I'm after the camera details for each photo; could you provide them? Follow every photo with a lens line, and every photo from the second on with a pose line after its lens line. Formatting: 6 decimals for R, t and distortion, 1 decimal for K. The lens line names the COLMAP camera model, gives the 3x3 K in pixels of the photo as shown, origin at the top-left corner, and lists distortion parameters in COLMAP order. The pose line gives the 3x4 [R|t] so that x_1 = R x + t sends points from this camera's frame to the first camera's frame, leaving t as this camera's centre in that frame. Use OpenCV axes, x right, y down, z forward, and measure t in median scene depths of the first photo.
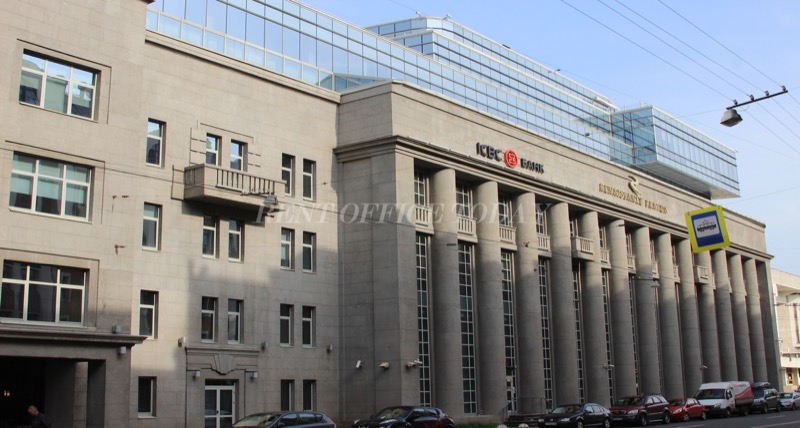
lens RADIAL K [[960.4, 0, 400.0], [0, 960.4, 214.0], [0, 0, 1]] dist [-0.119703, 0.009284]
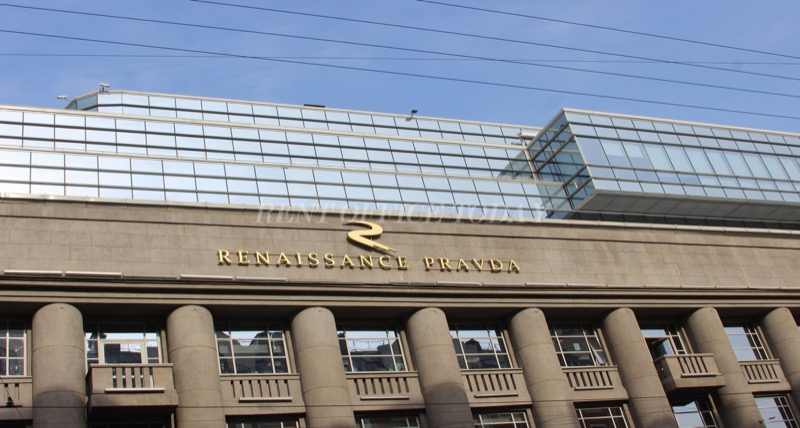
lens RADIAL K [[952.2, 0, 399.4], [0, 952.2, 172.6], [0, 0, 1]] dist [-0.097352, 0.052331]
pose [[0.868183, -0.332890, -0.368026, 0.373269], [0.222526, 0.924036, -0.310870, 0.082674], [0.443555, 0.187996, 0.876308, 0.440665]]
